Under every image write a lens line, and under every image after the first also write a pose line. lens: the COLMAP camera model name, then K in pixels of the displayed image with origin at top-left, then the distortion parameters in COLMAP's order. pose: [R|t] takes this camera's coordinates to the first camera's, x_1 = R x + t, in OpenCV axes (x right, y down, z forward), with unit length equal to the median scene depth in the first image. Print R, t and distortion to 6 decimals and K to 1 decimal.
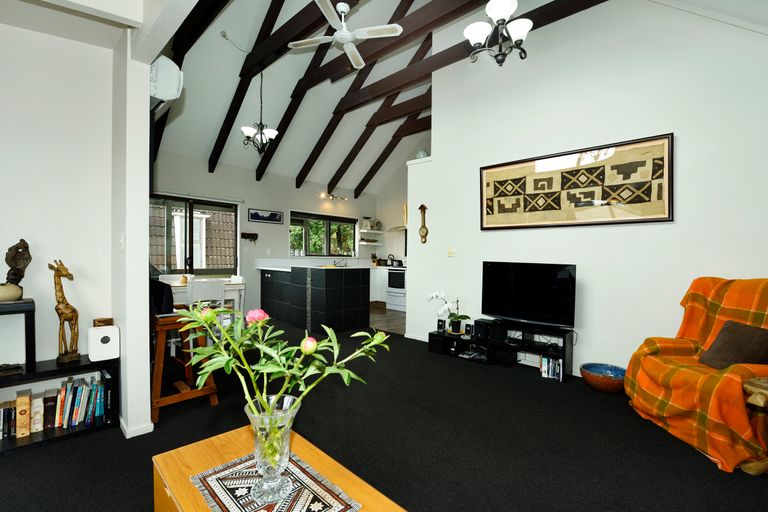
lens RADIAL K [[357.7, 0, 381.6], [0, 357.7, 253.3], [0, 0, 1]] dist [0.002620, 0.000611]
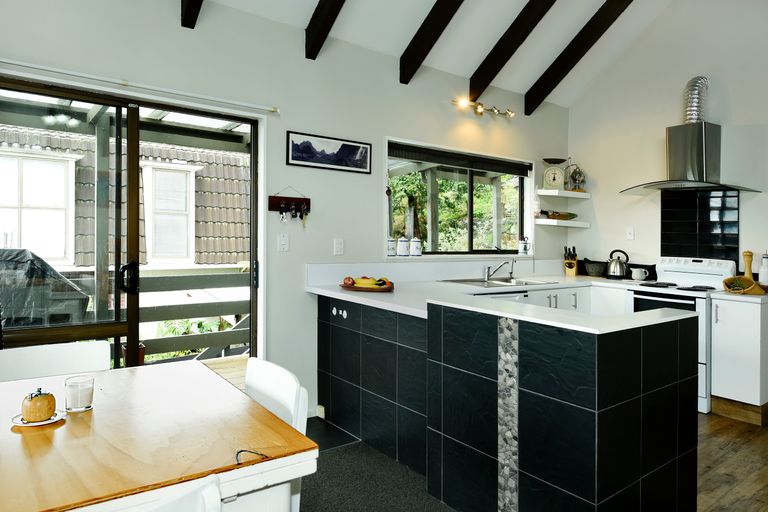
lens RADIAL K [[521.1, 0, 400.1], [0, 521.1, 235.1], [0, 0, 1]] dist [0.001205, 0.004151]
pose [[0.995587, 0.008300, -0.093476, -0.175139], [-0.006900, 0.999859, 0.015289, -0.022208], [0.093590, -0.014576, 0.995504, 0.403030]]
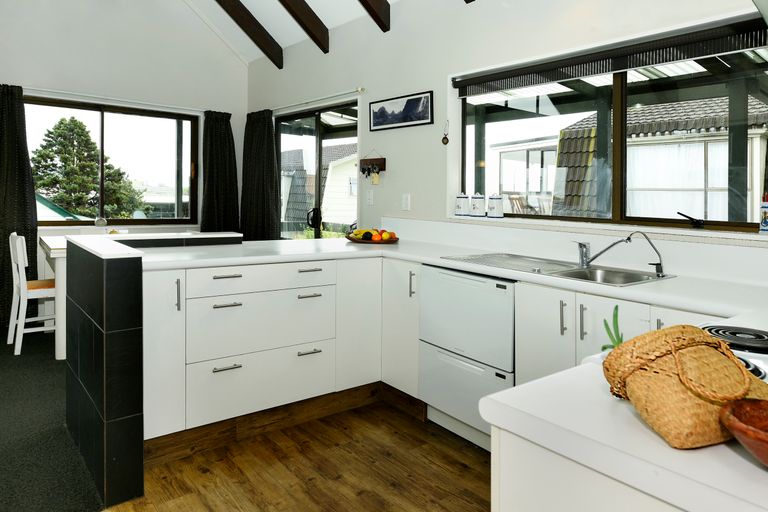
lens RADIAL K [[521.1, 0, 382.2], [0, 521.1, 252.2], [0, 0, 1]] dist [0.001205, 0.004151]
pose [[-0.072768, 0.082869, -0.993900, 0.243337], [-0.017955, 0.996272, 0.084381, 0.003549], [0.997187, 0.023986, -0.071009, 0.917809]]
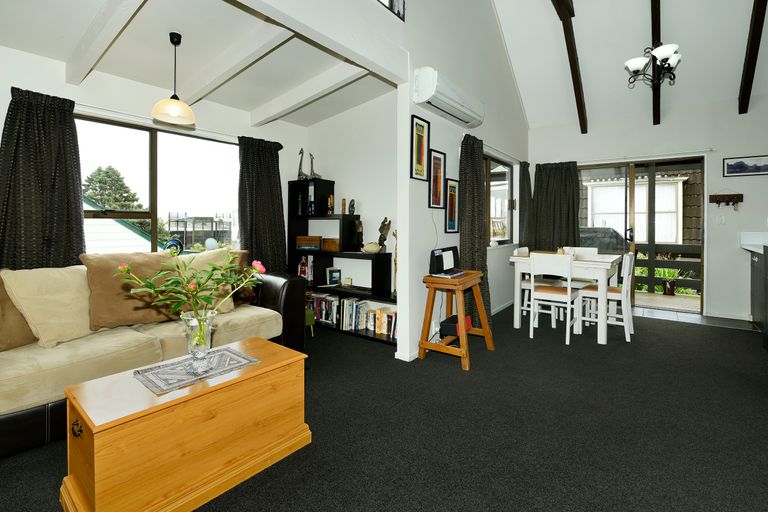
lens RADIAL K [[357.7, 0, 373.6], [0, 357.7, 226.9], [0, 0, 1]] dist [0.002620, 0.000611]
pose [[0.124081, -0.010299, -0.992219, 0.194007], [0.007426, 0.999928, -0.009451, 0.005886], [0.992244, -0.006195, 0.124148, 0.216254]]
